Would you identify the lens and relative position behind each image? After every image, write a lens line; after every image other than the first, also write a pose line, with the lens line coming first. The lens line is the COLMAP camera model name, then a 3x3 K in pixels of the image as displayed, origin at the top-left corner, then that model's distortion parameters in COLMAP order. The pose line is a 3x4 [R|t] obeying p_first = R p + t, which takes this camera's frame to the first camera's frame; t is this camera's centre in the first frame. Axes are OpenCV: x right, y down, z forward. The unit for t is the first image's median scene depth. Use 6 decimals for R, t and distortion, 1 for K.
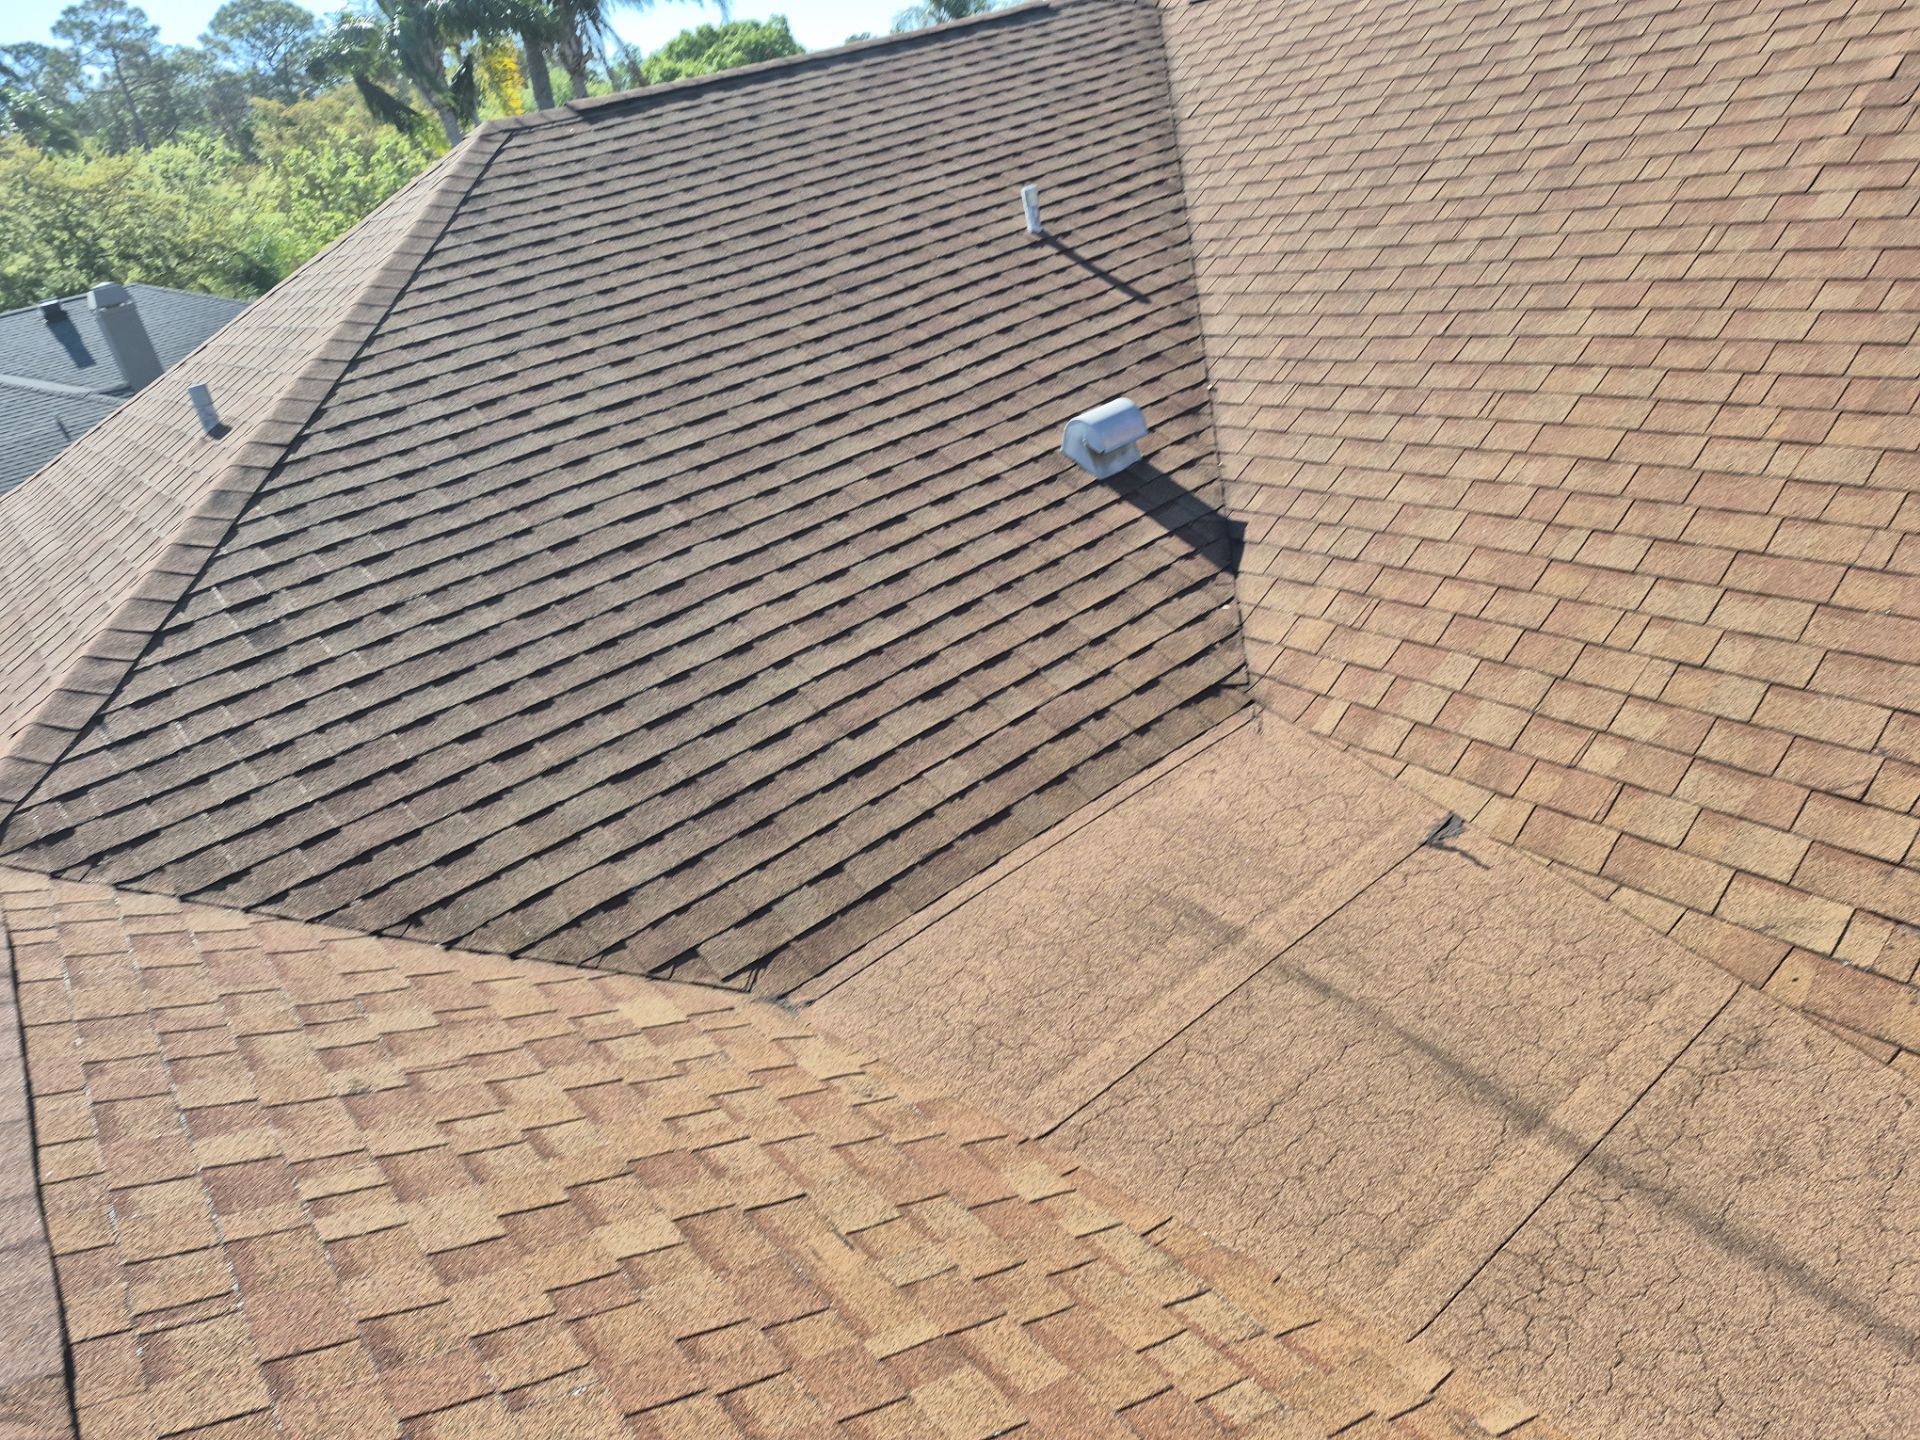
lens RADIAL K [[1225.2, 0, 991.8], [0, 1225.2, 757.2], [0, 0, 1]] dist [0.120238, -0.136544]
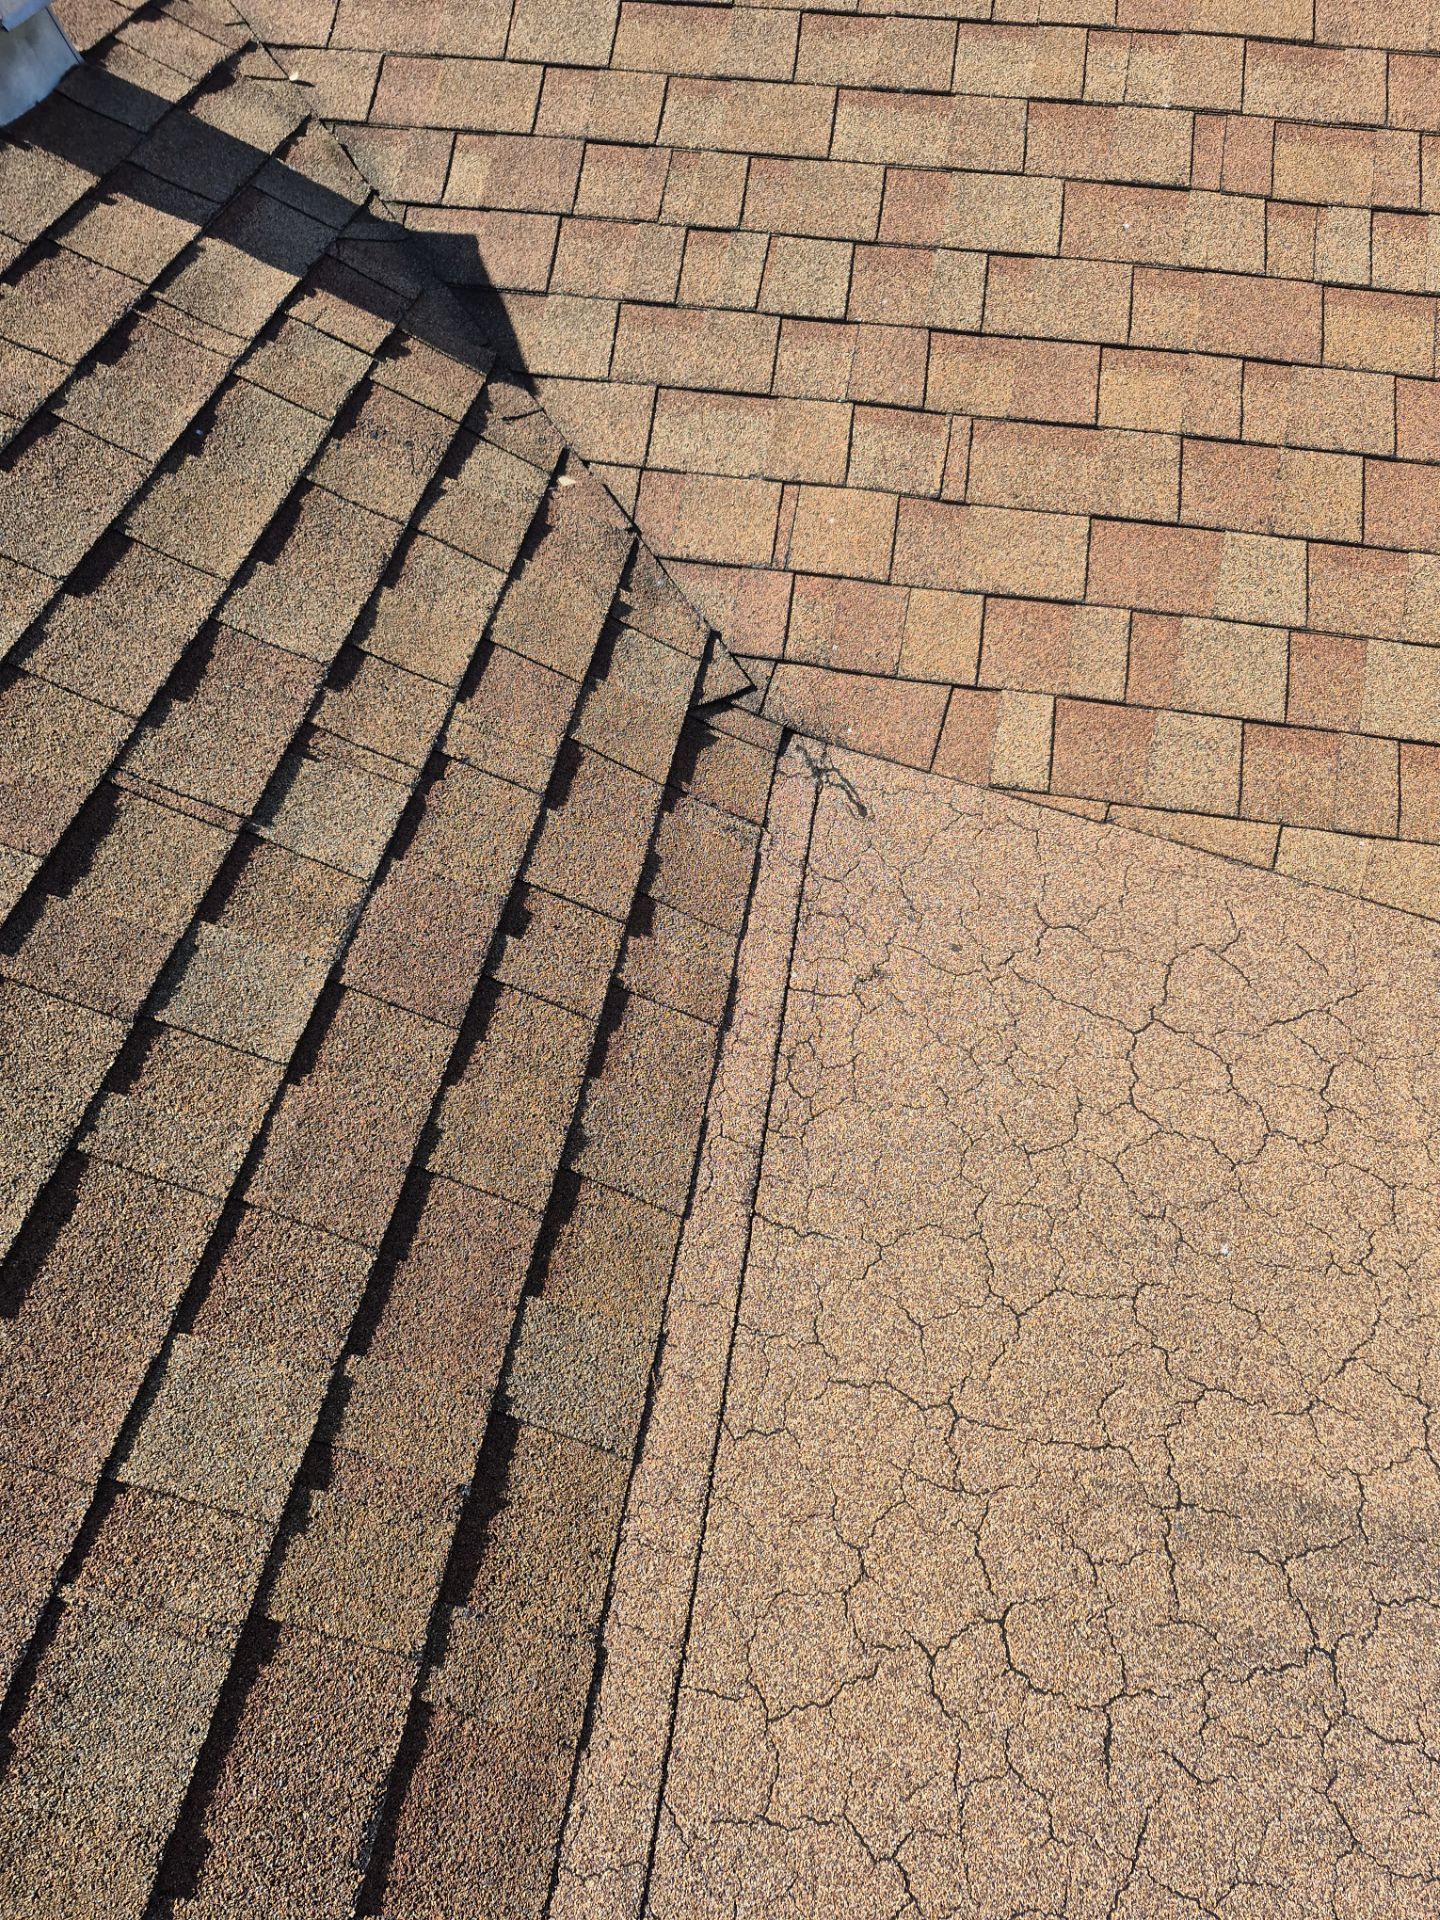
lens RADIAL K [[1313.3, 0, 711.7], [0, 1313.3, 954.6], [0, 0, 1]] dist [0.047959, -0.061840]
pose [[0.697485, -0.383189, 0.605542, -0.077444], [0.192506, 0.914153, 0.356745, -0.121295], [-0.690258, -0.132254, 0.711374, 0.639357]]
